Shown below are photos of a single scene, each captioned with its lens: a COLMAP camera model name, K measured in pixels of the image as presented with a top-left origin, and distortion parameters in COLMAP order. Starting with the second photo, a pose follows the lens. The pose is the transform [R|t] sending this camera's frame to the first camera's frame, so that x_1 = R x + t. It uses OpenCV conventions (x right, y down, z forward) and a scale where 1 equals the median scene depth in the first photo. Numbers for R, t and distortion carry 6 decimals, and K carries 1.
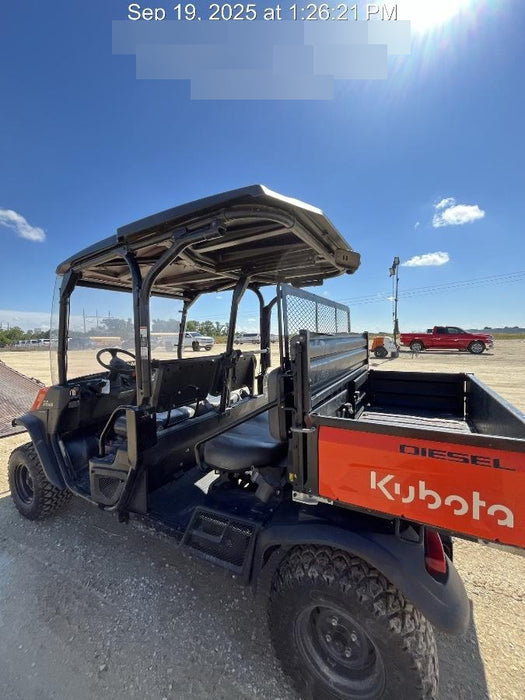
lens RADIAL K [[279.7, 0, 265.0], [0, 279.7, 348.4], [0, 0, 1]] dist [-0.001819, -0.000584]
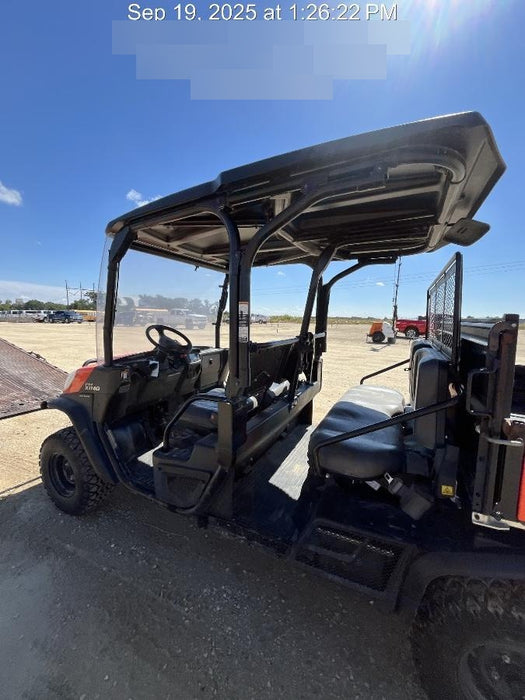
lens RADIAL K [[279.7, 0, 265.1], [0, 279.7, 348.3], [0, 0, 1]] dist [-0.001819, -0.000584]
pose [[0.998367, 0.034818, 0.045287, -0.290543], [-0.037852, 0.996970, 0.067957, -0.000034], [-0.042784, -0.069560, 0.996660, 0.127481]]
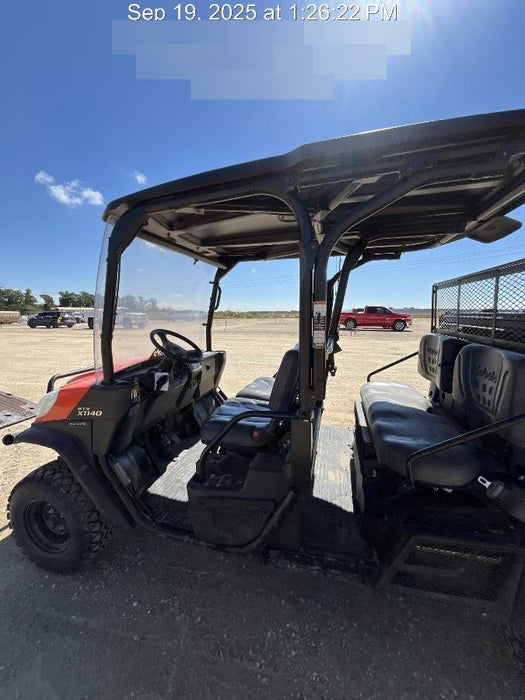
lens RADIAL K [[279.7, 0, 264.3], [0, 279.7, 348.0], [0, 0, 1]] dist [-0.001819, -0.000584]
pose [[0.969238, -0.017786, 0.245480, -0.532143], [-0.001877, 0.996822, 0.079635, -0.011924], [-0.246117, -0.077646, 0.966125, 0.250991]]
